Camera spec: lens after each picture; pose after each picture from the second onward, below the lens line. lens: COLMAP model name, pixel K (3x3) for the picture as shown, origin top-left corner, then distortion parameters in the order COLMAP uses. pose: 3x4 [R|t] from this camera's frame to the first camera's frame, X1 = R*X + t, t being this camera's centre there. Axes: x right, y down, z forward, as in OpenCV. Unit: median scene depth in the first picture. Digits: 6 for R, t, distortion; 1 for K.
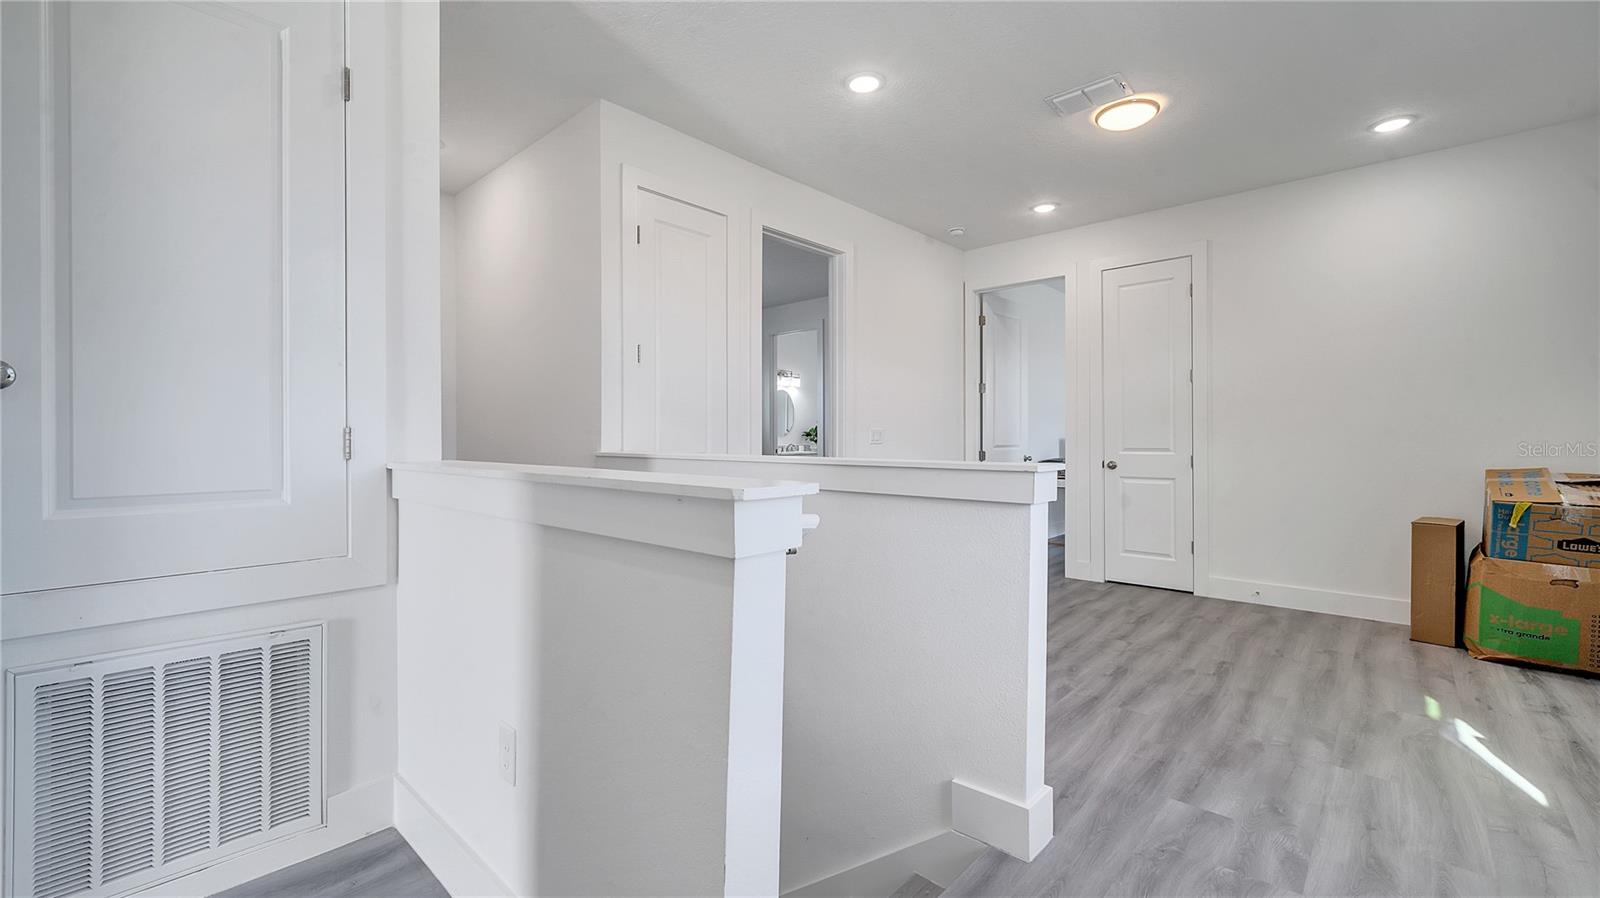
lens RADIAL K [[667.0, 0, 793.9], [0, 667.0, 441.6], [0, 0, 1]] dist [-0.003789, 0.002574]
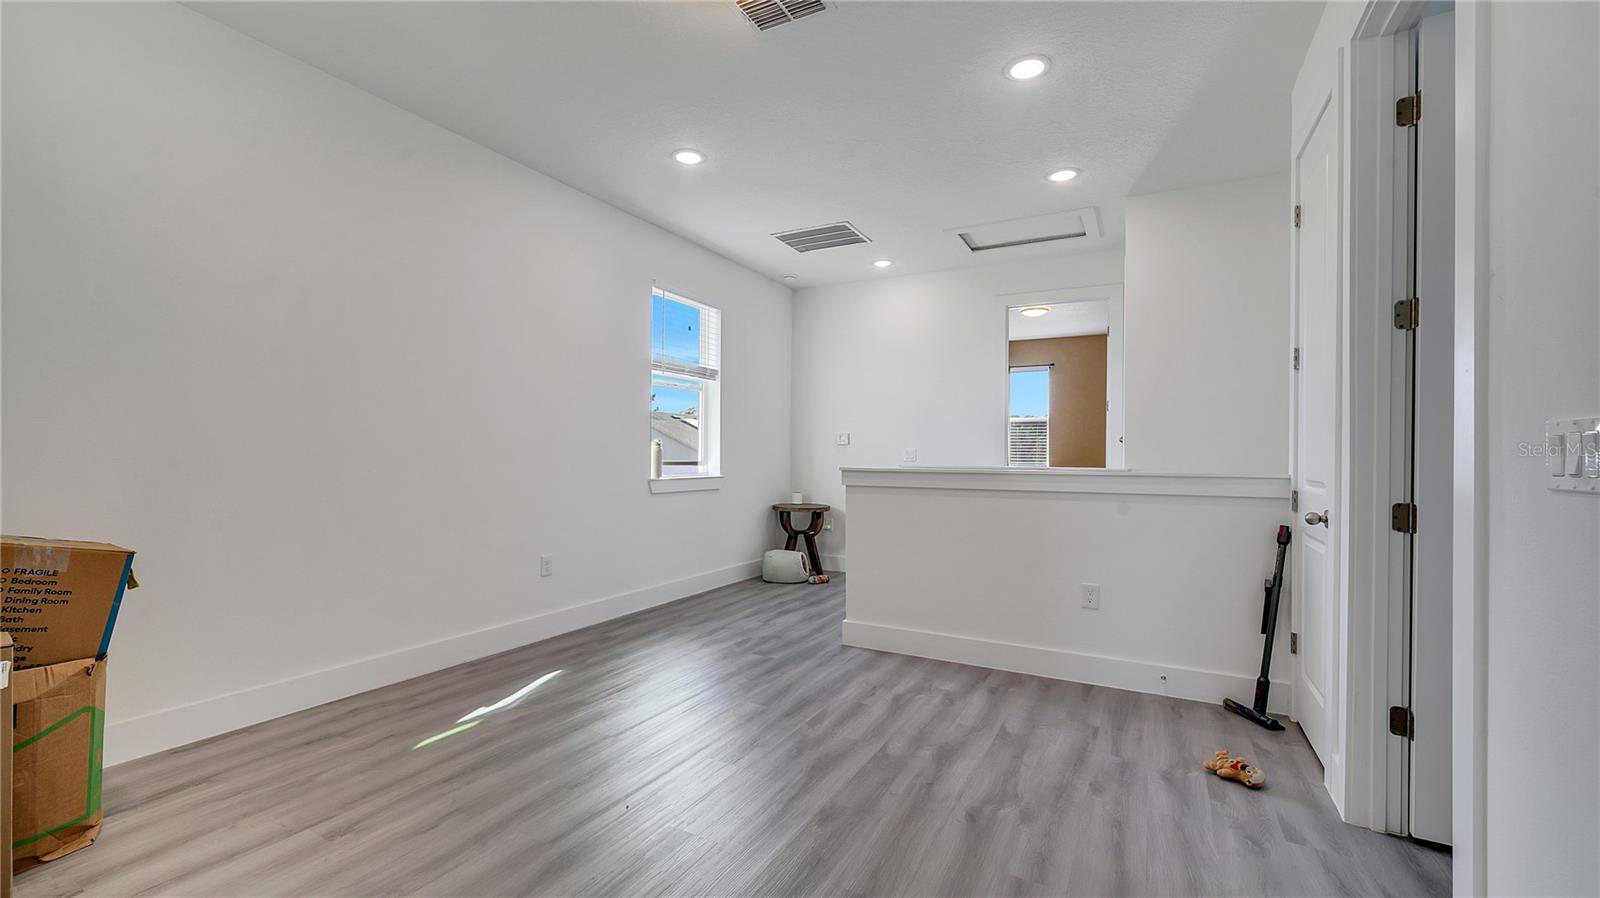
lens RADIAL K [[667.0, 0, 799.0], [0, 667.0, 446.6], [0, 0, 1]] dist [-0.003789, 0.002574]
pose [[-0.969687, -0.010492, -0.244126, 0.554300], [-0.011413, 0.999932, 0.002361, -0.016606], [0.244085, 0.005076, -0.969741, 1.598248]]
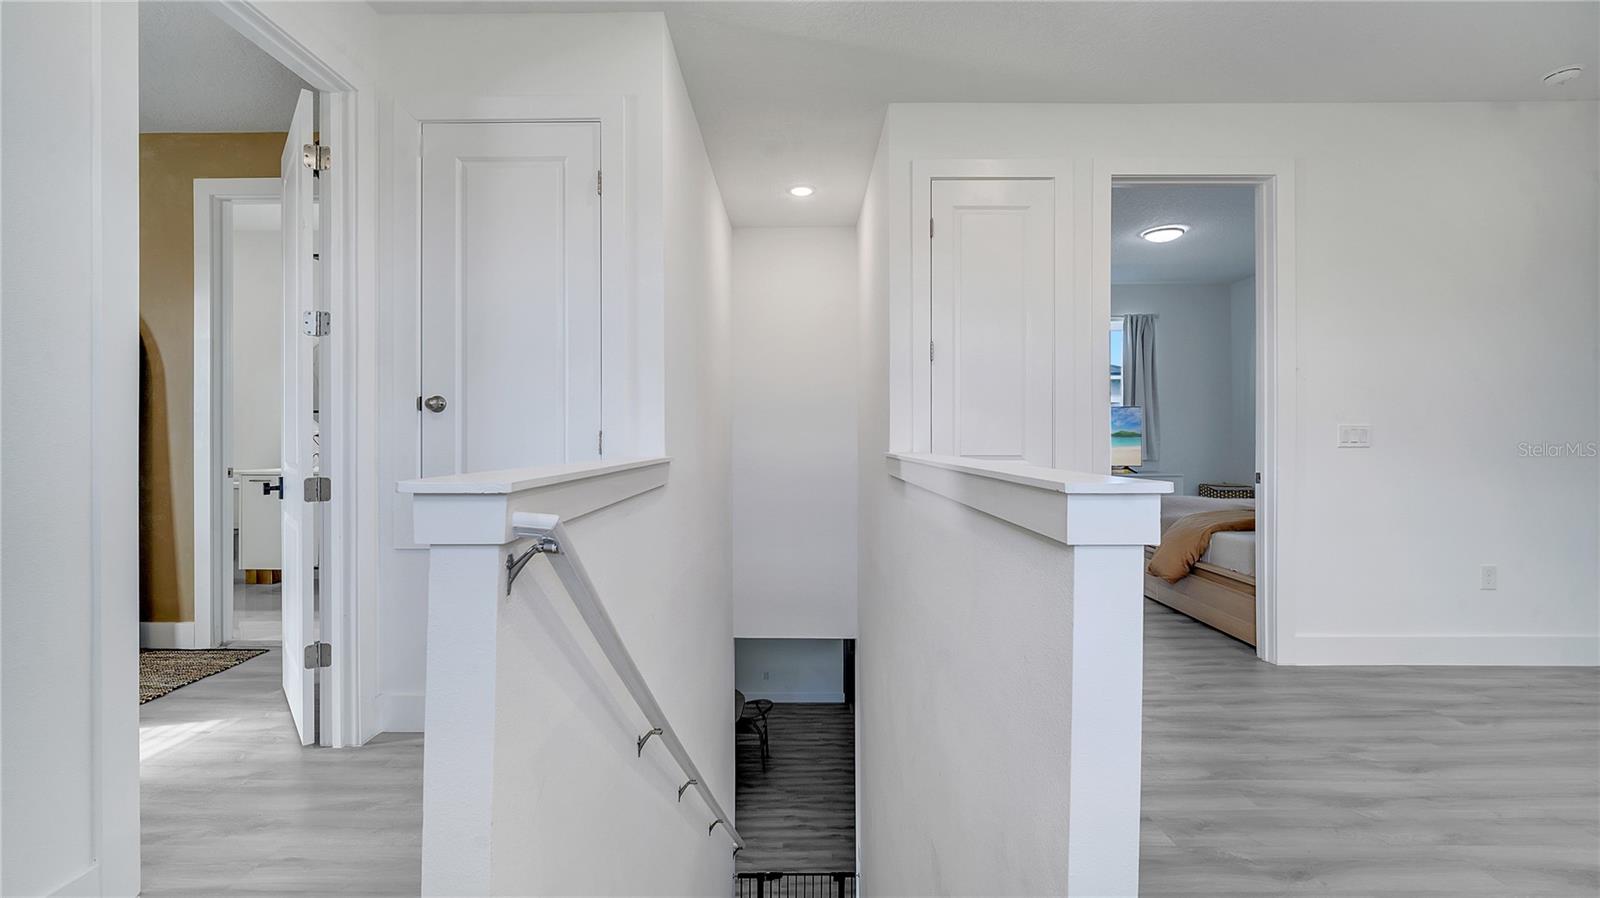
lens RADIAL K [[667.0, 0, 806.6], [0, 667.0, 436.5], [0, 0, 1]] dist [-0.003789, 0.002574]
pose [[0.679442, -0.001337, -0.733728, 0.329847], [-0.004817, 0.999969, -0.006283, -0.000951], [0.733713, 0.007804, 0.679415, 0.201971]]
